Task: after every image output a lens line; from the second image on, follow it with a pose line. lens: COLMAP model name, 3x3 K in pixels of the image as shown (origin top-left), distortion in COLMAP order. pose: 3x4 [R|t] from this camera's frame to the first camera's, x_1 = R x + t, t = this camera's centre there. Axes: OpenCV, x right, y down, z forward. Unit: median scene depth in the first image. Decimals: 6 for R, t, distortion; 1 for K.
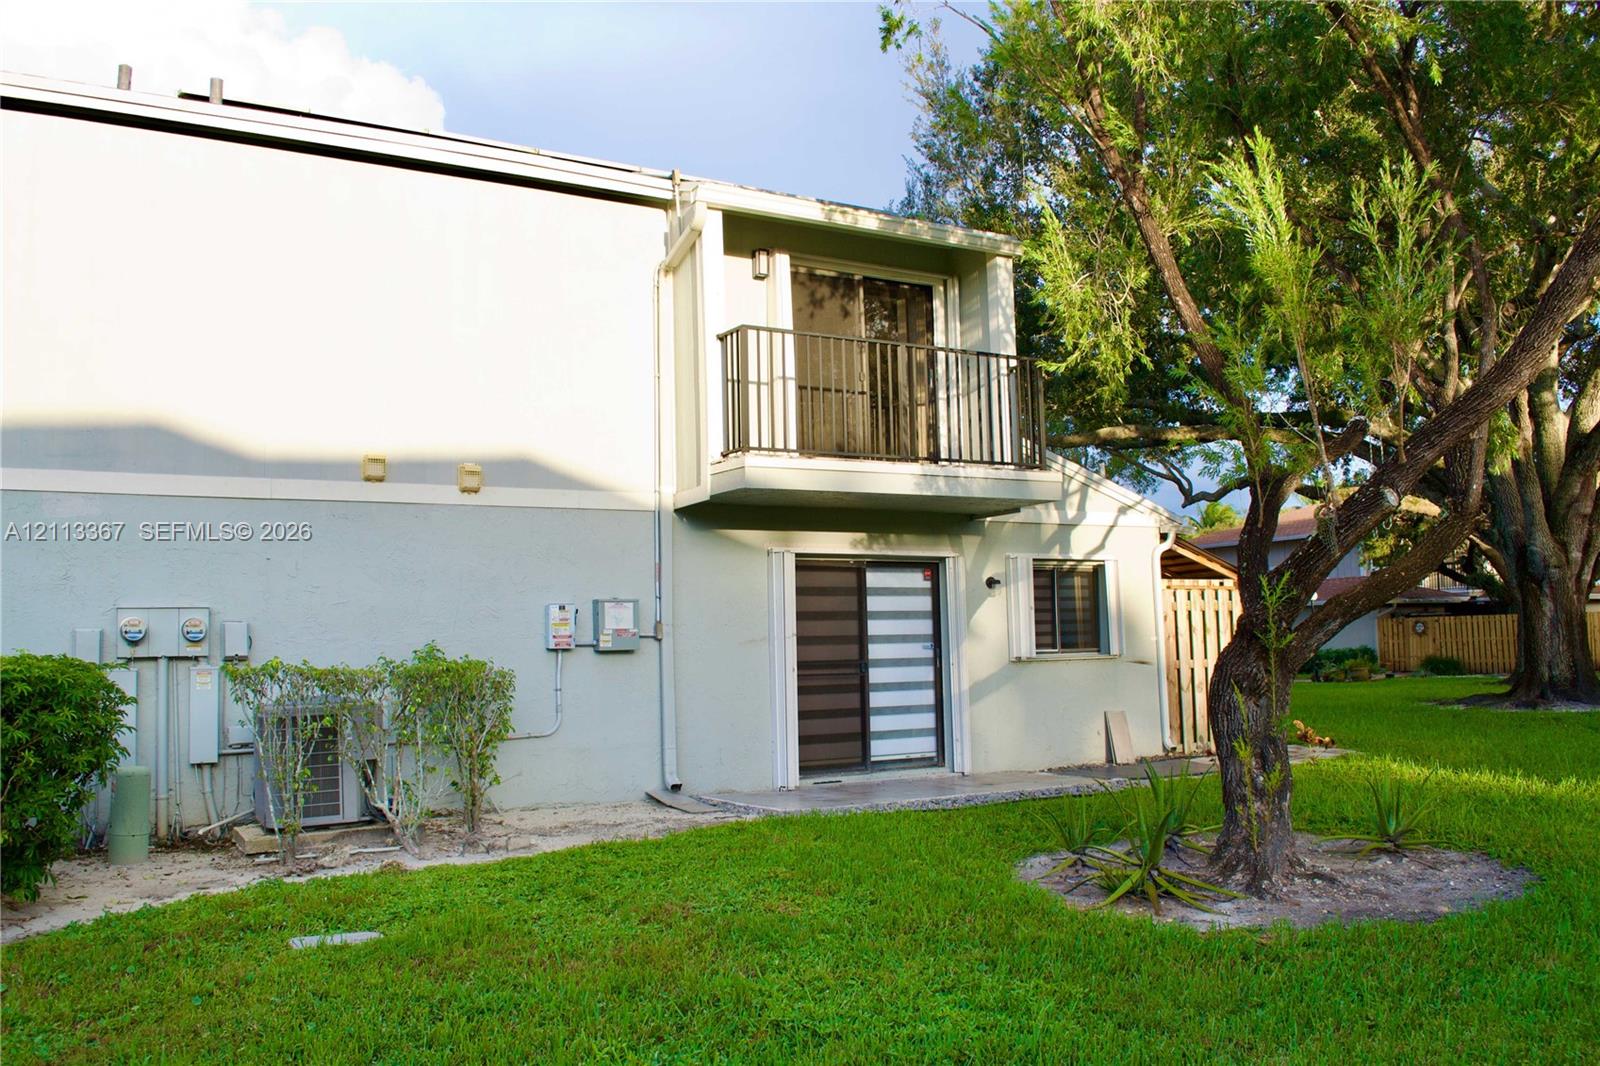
lens RADIAL K [[1272.4, 0, 800.0], [0, 1272.4, 533.0], [0, 0, 1]] dist [-0.072187, 0.001024]
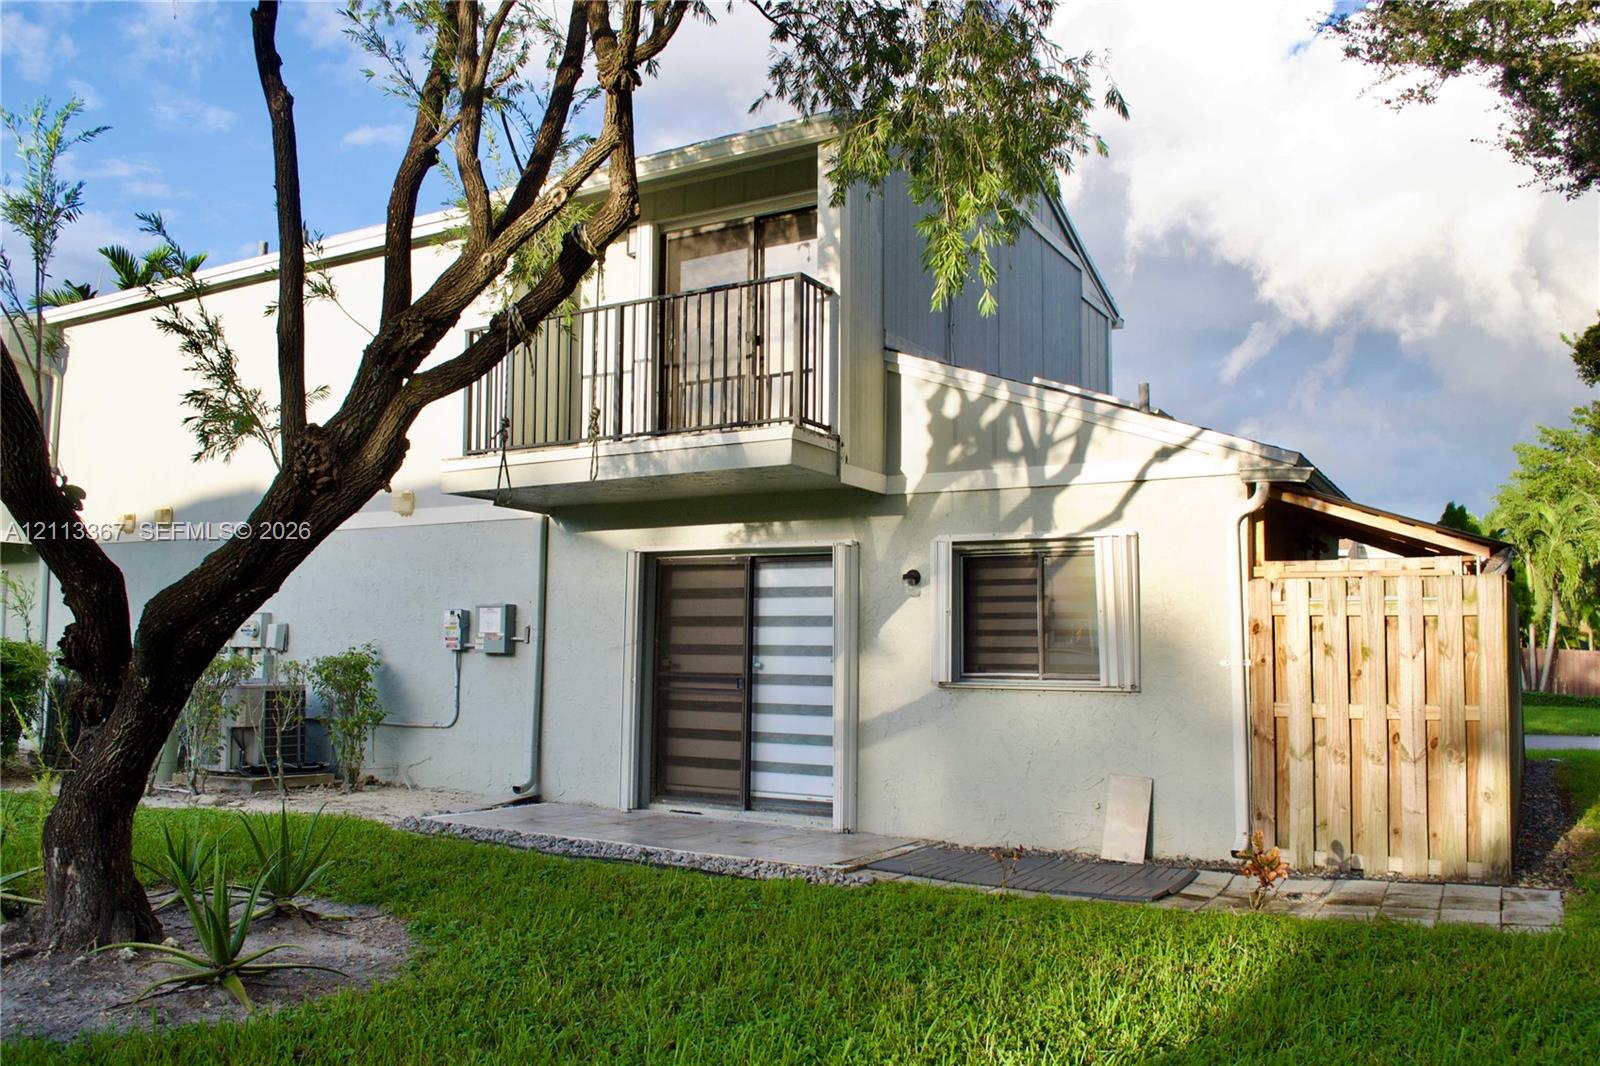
lens RADIAL K [[1272.4, 0, 800.0], [0, 1272.4, 533.0], [0, 0, 1]] dist [-0.072187, 0.001024]
pose [[0.509395, -0.051962, -0.858963, 0.784865], [0.054145, 0.998133, -0.028271, 0.032034], [0.858828, -0.032107, 0.511257, 0.599567]]
